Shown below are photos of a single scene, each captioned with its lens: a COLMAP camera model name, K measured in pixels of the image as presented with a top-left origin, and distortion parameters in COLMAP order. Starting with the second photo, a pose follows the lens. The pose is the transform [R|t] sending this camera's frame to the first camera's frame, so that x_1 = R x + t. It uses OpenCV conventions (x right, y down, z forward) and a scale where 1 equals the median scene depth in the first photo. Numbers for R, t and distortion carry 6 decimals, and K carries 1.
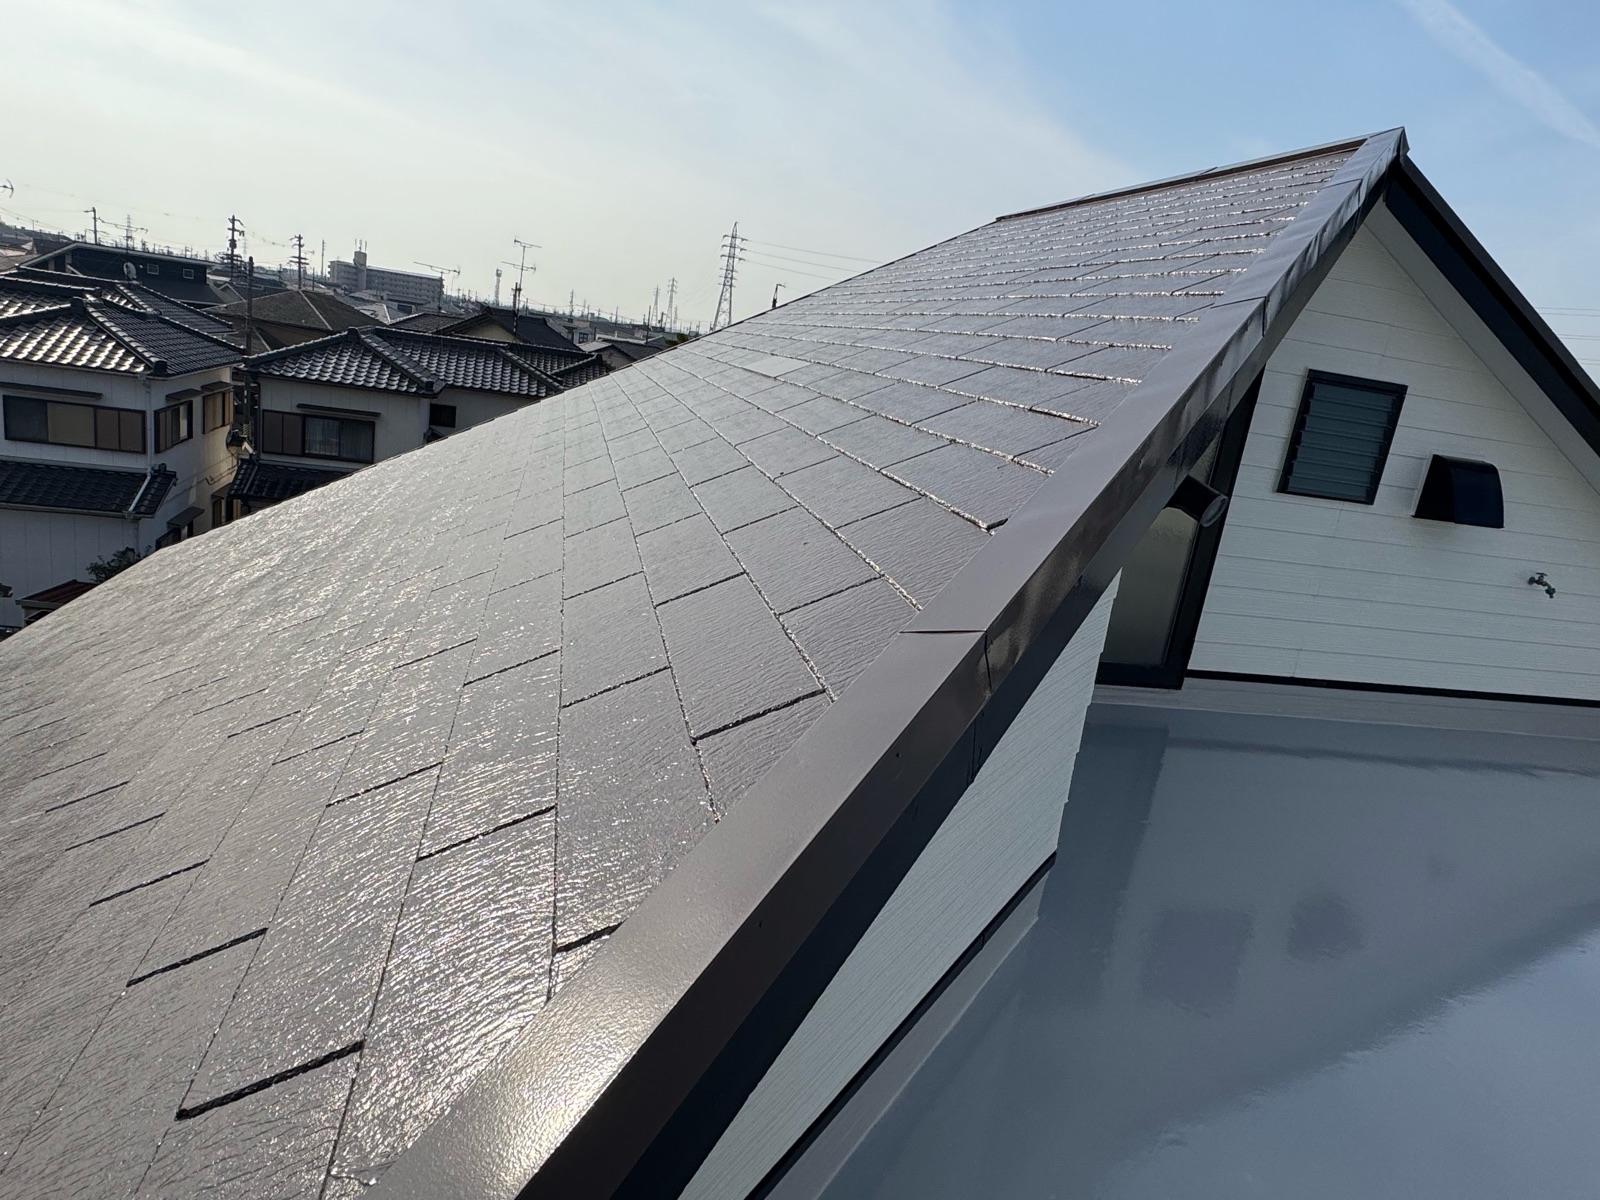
lens RADIAL K [[970.1, 0, 784.3], [0, 970.1, 605.2], [0, 0, 1]] dist [-0.007178, 0.002679]
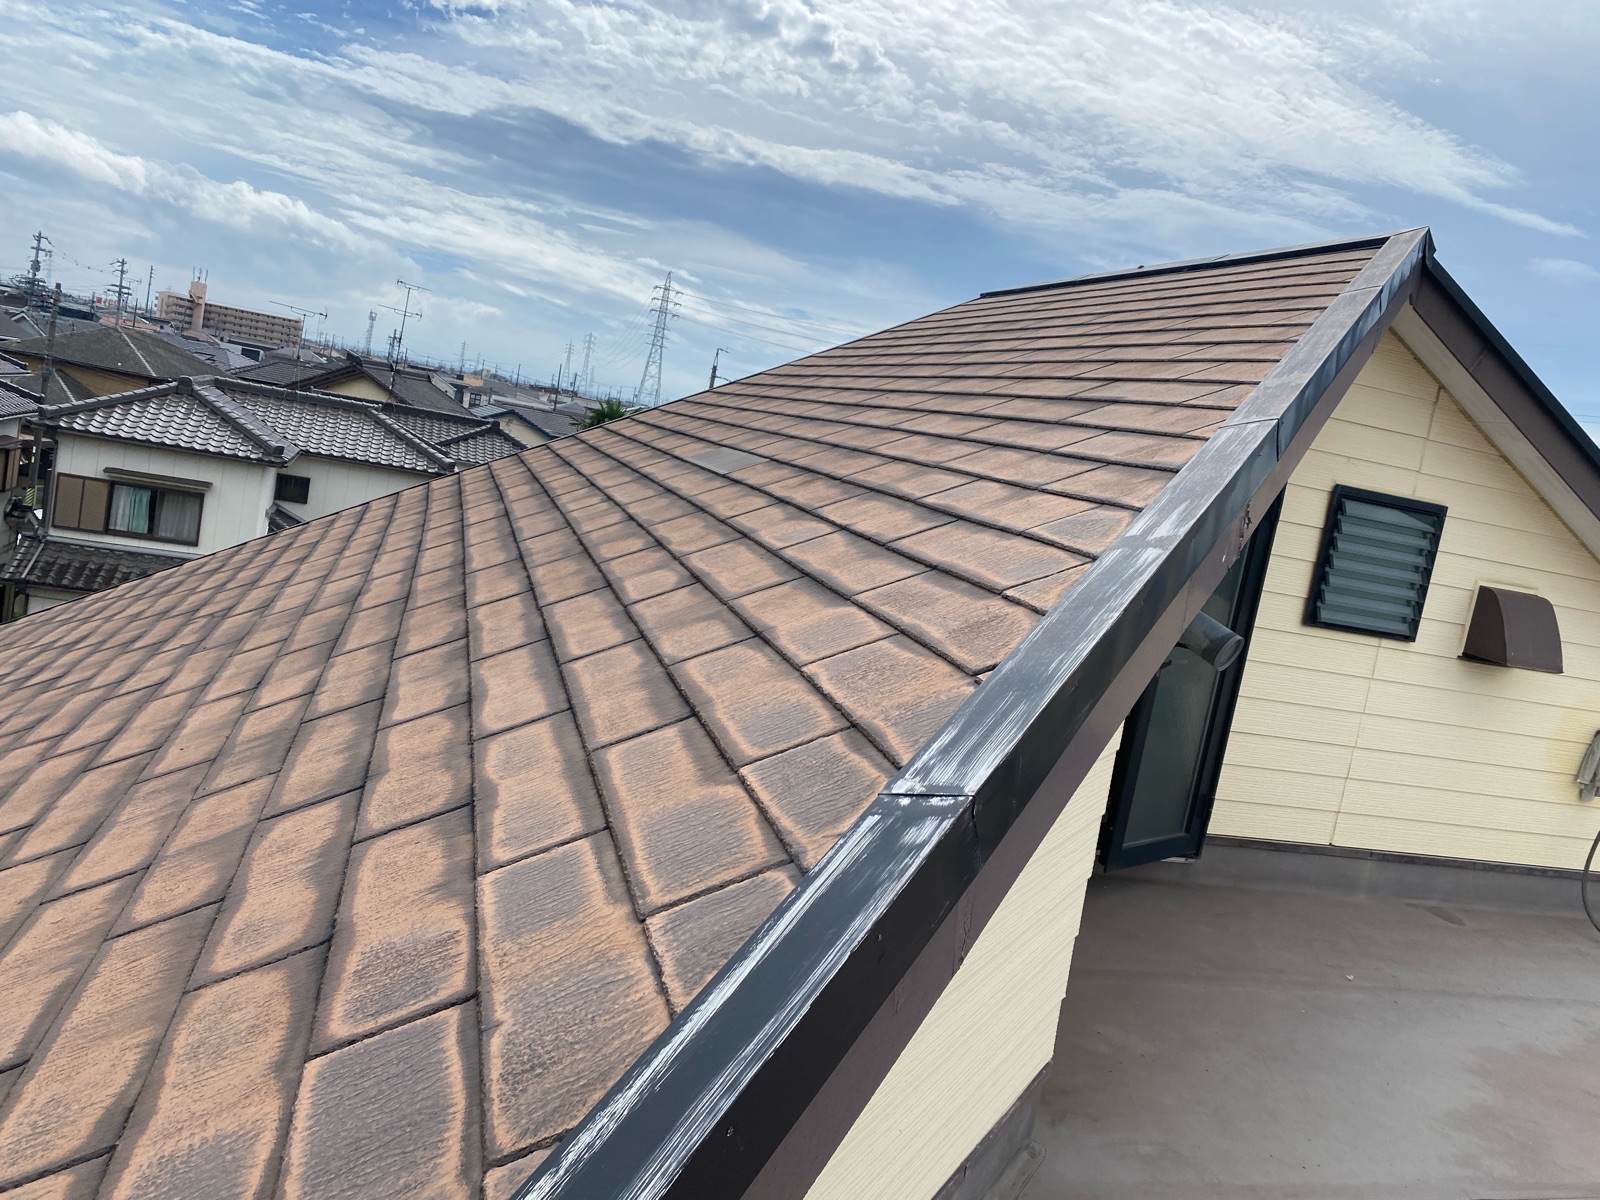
lens RADIAL K [[1211.2, 0, 802.9], [0, 1211.2, 584.5], [0, 0, 1]] dist [0.005716, -0.006093]
pose [[0.997046, 0.032310, 0.069687, -0.001656], [-0.023246, 0.991610, -0.127159, -0.001172], [-0.073210, 0.125163, 0.989431, -0.006040]]
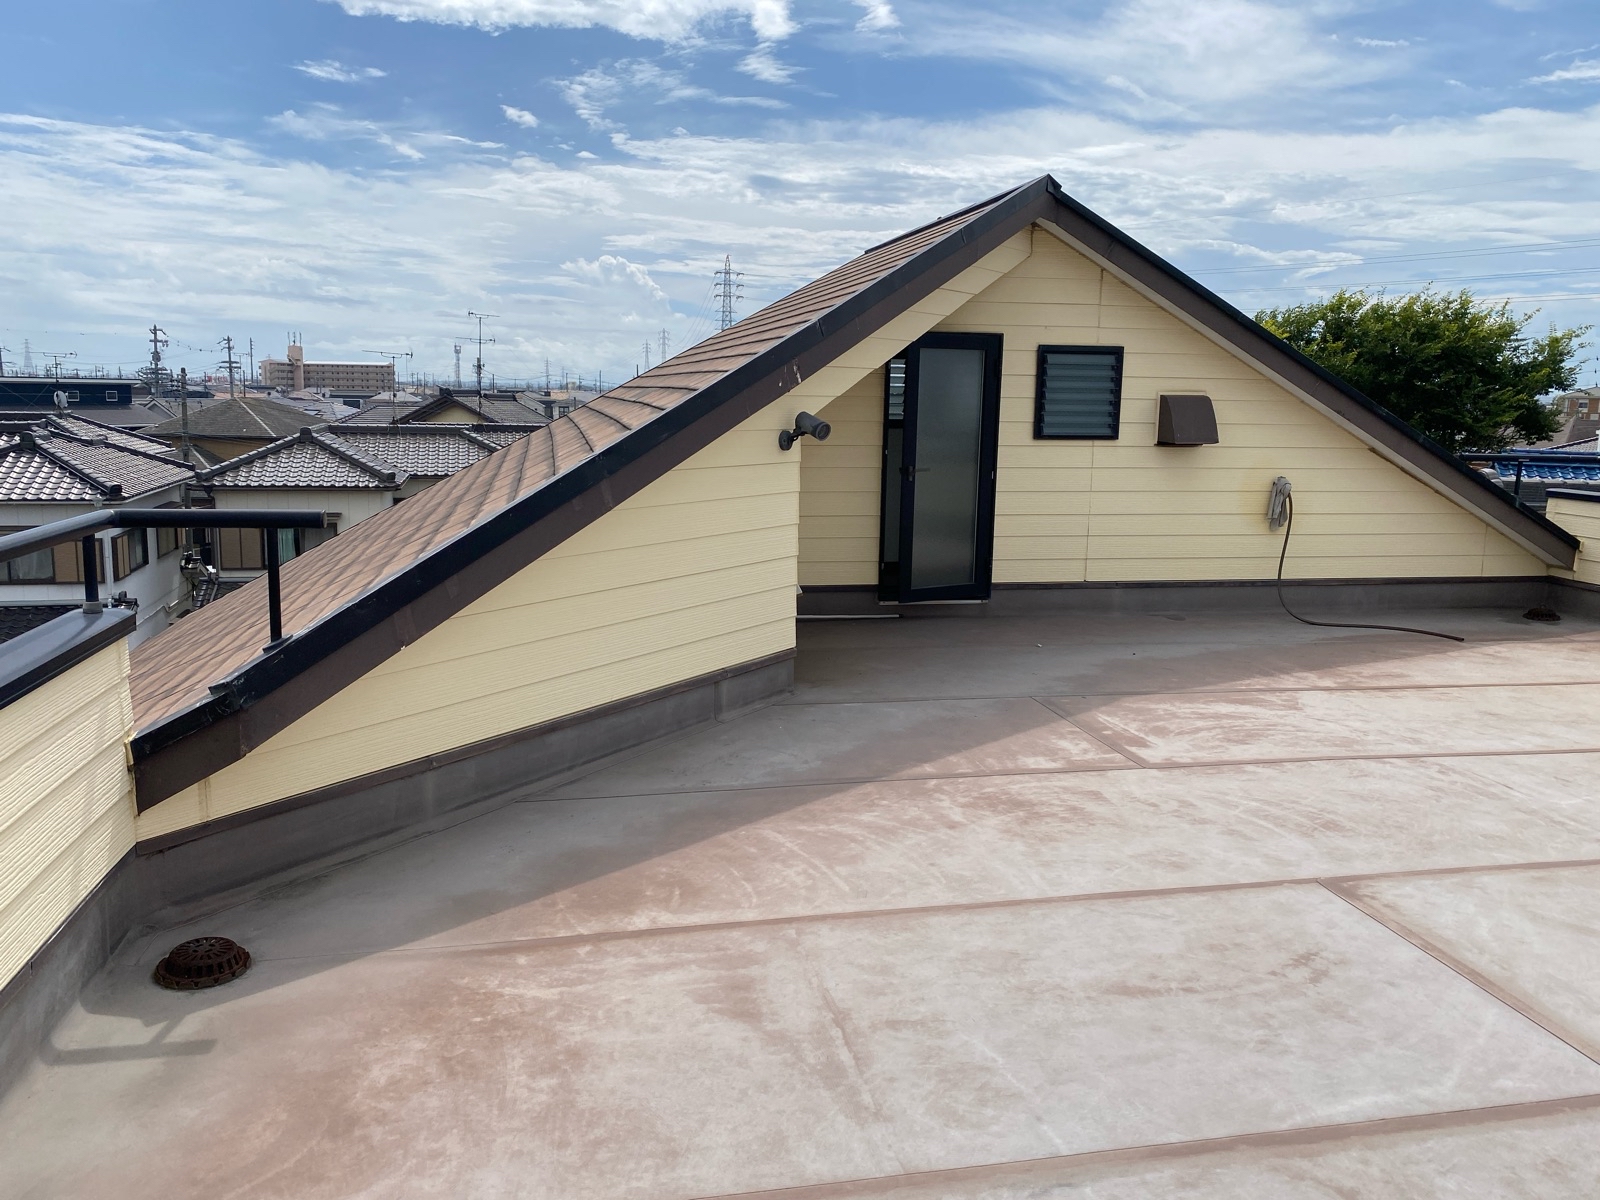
lens RADIAL K [[1211.2, 0, 797.0], [0, 1211.2, 600.4], [0, 0, 1]] dist [0.005716, -0.006093]
pose [[0.991804, -0.123455, -0.032907, 0.044184], [0.119978, 0.988475, -0.092322, 0.044062], [0.043925, 0.087617, 0.995185, -0.131065]]
